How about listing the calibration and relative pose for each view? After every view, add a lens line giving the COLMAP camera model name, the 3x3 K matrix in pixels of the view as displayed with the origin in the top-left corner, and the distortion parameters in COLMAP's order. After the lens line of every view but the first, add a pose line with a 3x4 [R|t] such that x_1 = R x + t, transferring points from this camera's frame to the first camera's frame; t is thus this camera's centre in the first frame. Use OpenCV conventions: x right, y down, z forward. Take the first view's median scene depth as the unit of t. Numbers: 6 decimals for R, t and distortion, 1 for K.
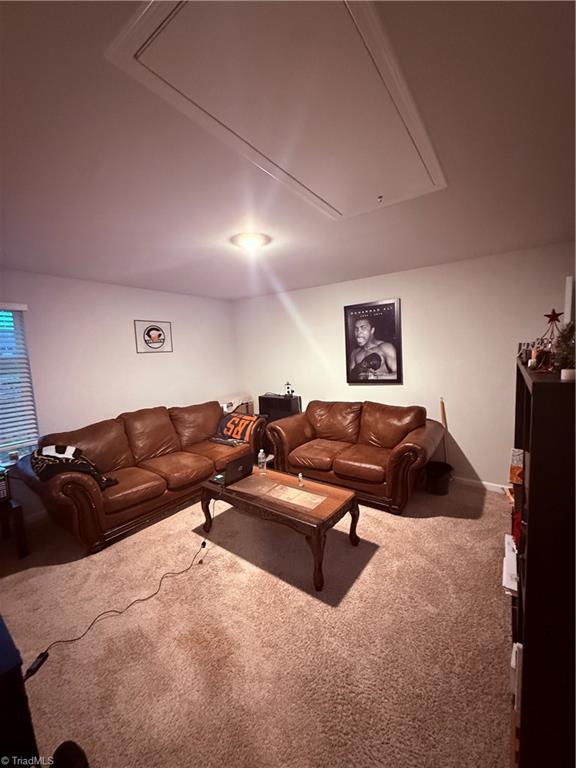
lens RADIAL K [[305.5, 0, 287.9], [0, 305.5, 383.6], [0, 0, 1]] dist [-0.019431, 0.000853]
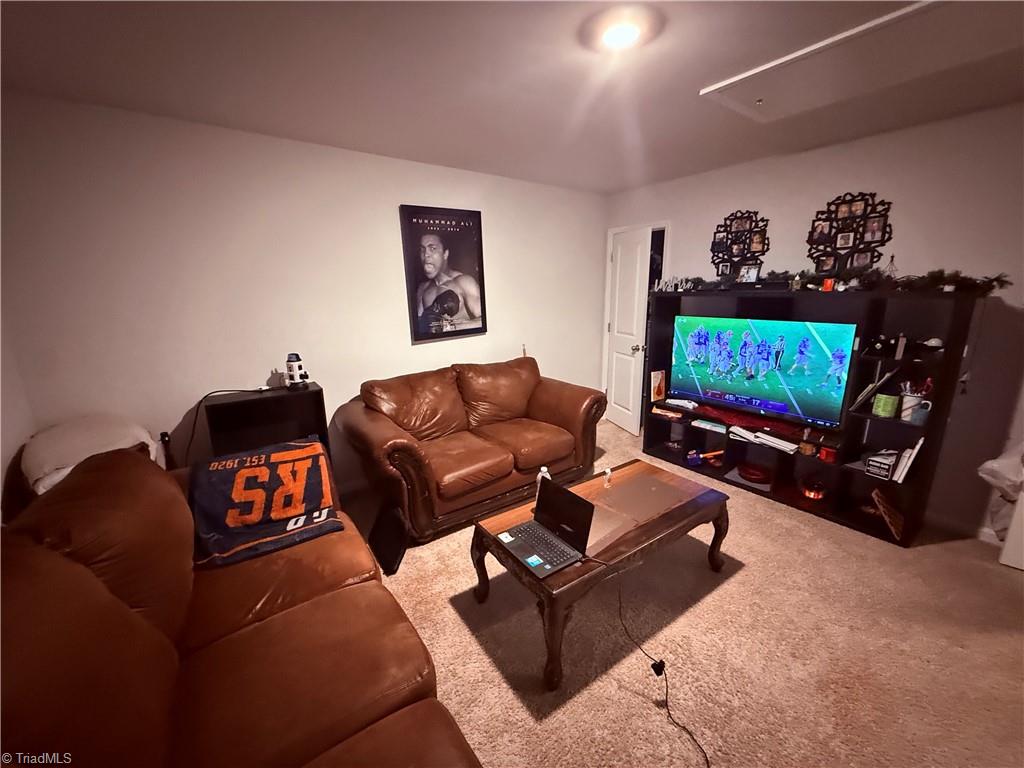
lens RADIAL K [[407.3, 0, 511.8], [0, 407.3, 383.5], [0, 0, 1]] dist [-0.019431, 0.000853]
pose [[0.319049, -0.188350, 0.928834, -0.519344], [0.104143, 0.981086, 0.163173, -0.031897], [-0.941999, 0.044671, 0.332629, 0.587136]]
